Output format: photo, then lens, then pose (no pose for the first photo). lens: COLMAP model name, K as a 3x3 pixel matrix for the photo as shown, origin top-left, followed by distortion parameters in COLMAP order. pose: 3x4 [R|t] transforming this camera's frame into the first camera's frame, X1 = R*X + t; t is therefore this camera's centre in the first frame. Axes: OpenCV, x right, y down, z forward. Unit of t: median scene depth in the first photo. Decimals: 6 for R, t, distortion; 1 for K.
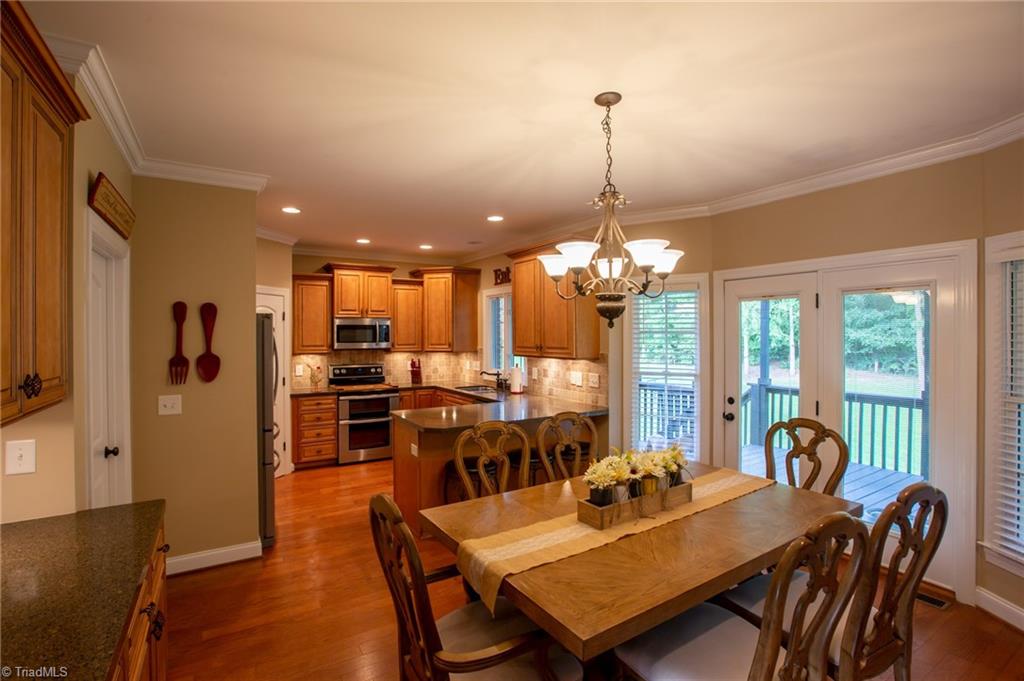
lens RADIAL K [[477.4, 0, 507.8], [0, 477.4, 335.1], [0, 0, 1]] dist [-0.025766, 0.001328]
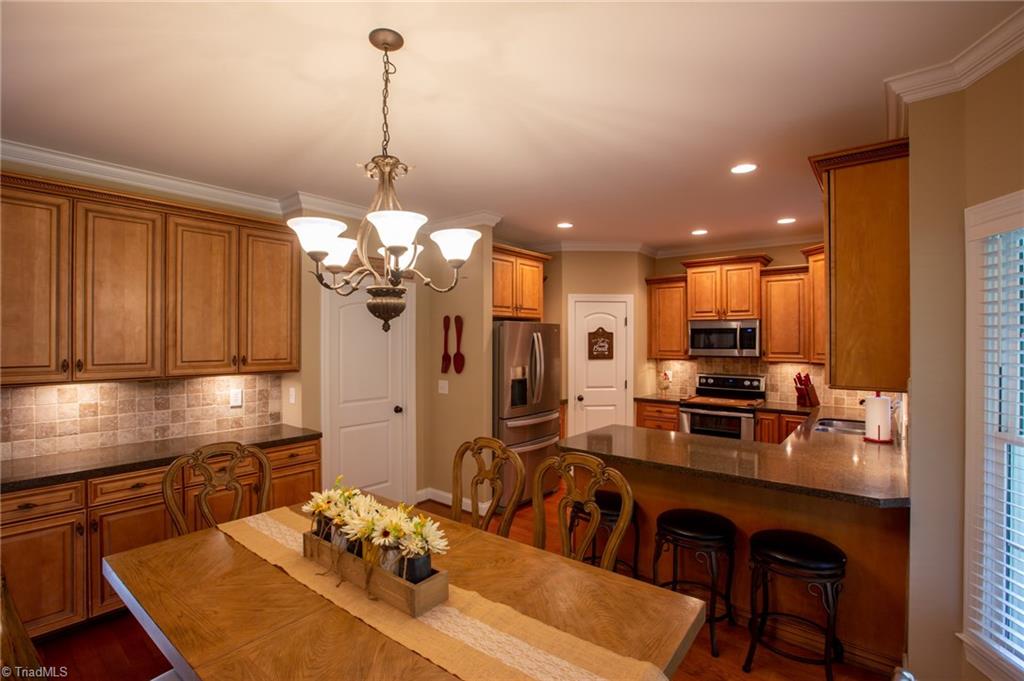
lens RADIAL K [[477.4, 0, 491.0], [0, 477.4, 335.2], [0, 0, 1]] dist [-0.025766, 0.001328]
pose [[0.320051, -0.005763, -0.947383, 0.375286], [-0.003607, 0.999967, -0.007301, -0.001295], [0.947393, 0.005754, 0.320020, 0.341531]]
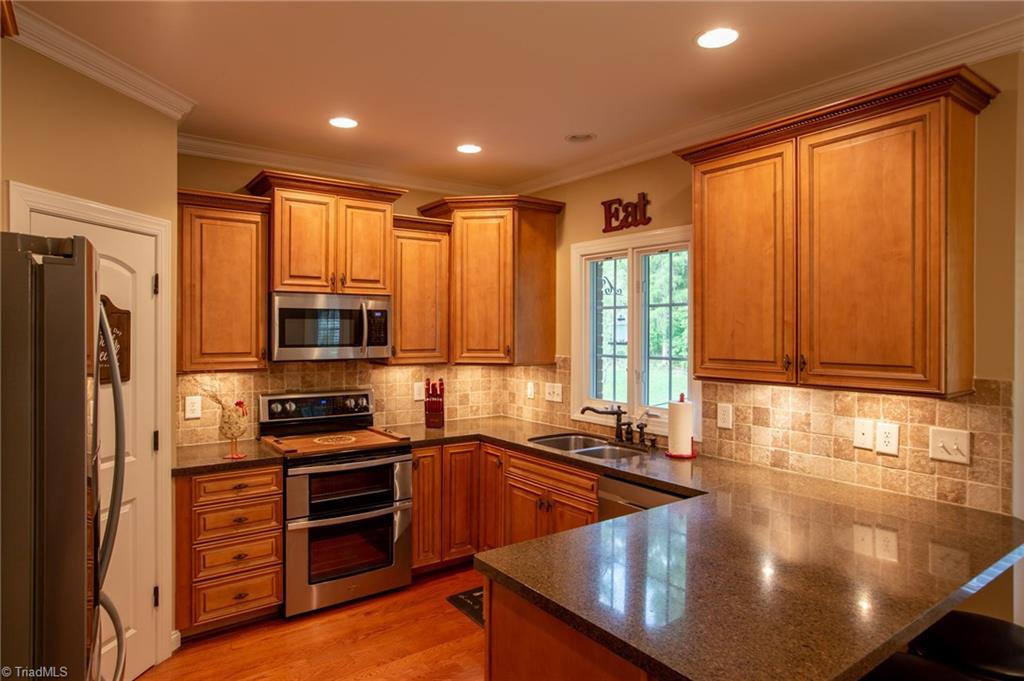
lens RADIAL K [[599.5, 0, 515.0], [0, 599.5, 334.1], [0, 0, 1]] dist [-0.003060, 0.003030]
pose [[0.996072, 0.005322, 0.088383, -0.181282], [-0.005652, 0.999978, 0.003490, 0.000002], [-0.088362, -0.003976, 0.996080, 0.396886]]
